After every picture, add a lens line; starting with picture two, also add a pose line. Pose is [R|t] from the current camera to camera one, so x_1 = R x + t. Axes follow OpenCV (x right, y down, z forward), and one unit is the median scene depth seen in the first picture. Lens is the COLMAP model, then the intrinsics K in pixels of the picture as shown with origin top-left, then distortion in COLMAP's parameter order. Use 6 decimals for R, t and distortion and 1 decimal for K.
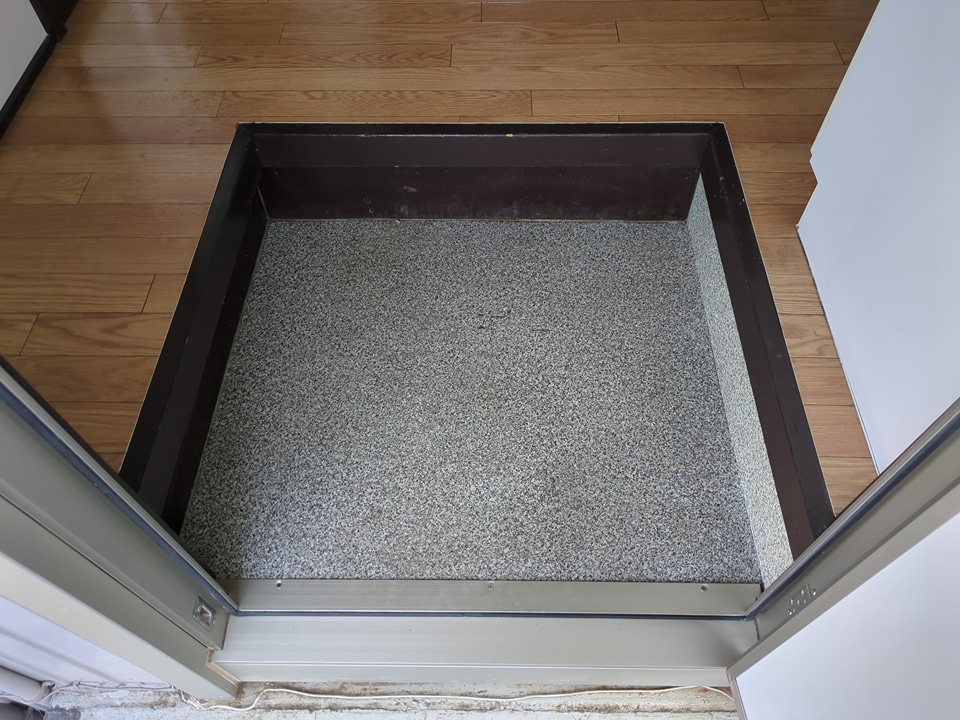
lens RADIAL K [[728.4, 0, 481.7], [0, 728.4, 360.5], [0, 0, 1]] dist [0.010546, 0.001745]
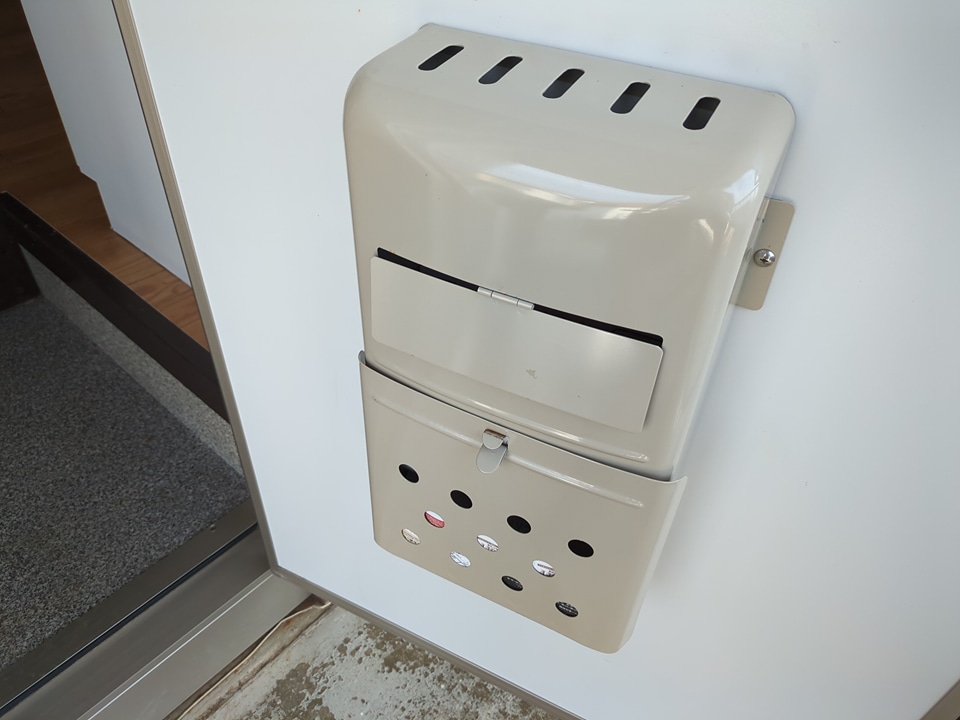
lens RADIAL K [[728.4, 0, 476.7], [0, 728.4, 360.8], [0, 0, 1]] dist [0.010546, 0.001745]
pose [[0.665090, -0.474042, 0.577009, 0.063017], [0.601765, 0.797758, -0.038226, 0.331344], [-0.442193, 0.372648, 0.815843, -0.067372]]
